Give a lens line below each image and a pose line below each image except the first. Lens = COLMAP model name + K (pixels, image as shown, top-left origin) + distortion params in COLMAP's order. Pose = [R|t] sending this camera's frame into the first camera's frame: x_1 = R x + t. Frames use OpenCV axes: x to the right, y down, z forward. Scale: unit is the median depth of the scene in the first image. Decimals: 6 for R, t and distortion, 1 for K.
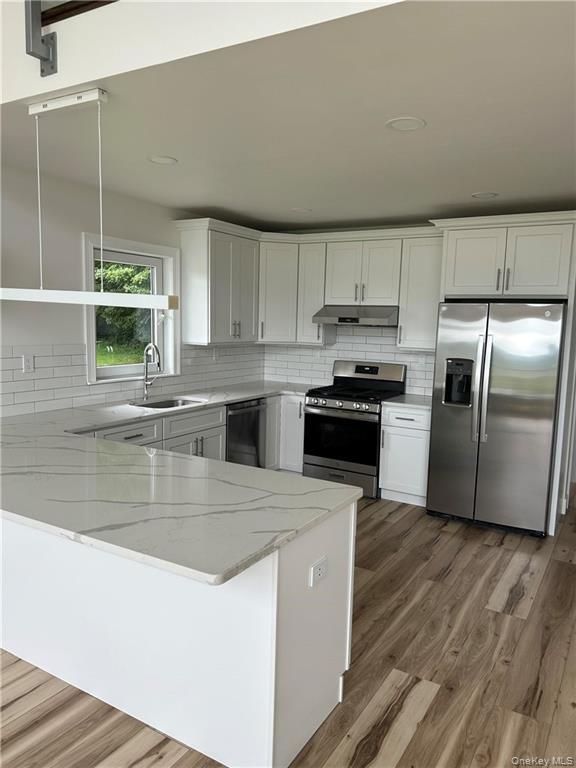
lens RADIAL K [[579.8, 0, 288.8], [0, 579.8, 386.9], [0, 0, 1]] dist [0.006728, 0.000236]
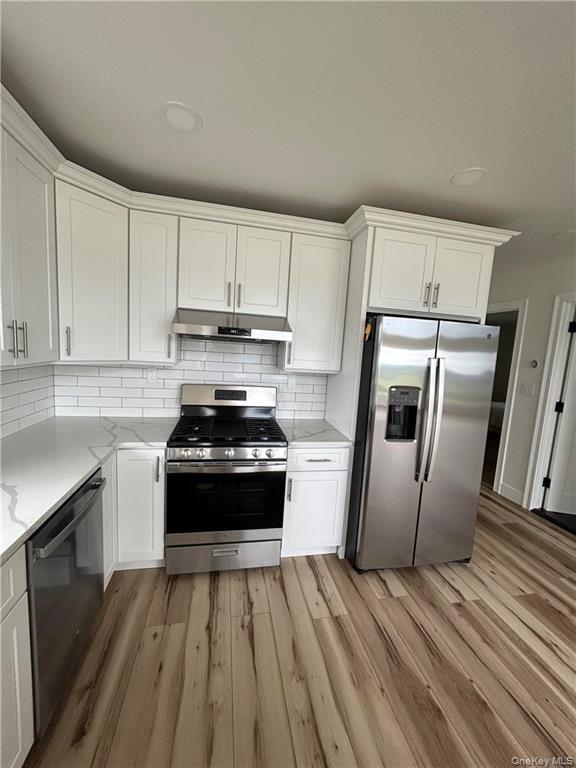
lens RADIAL K [[308.2, 0, 289.4], [0, 308.2, 381.4], [0, 0, 1]] dist [-0.003332, 0.000058]
pose [[0.725547, -0.057195, 0.685792, -0.101925], [0.035829, 0.998328, 0.045355, -0.067119], [-0.687239, -0.008336, 0.726383, 0.658318]]
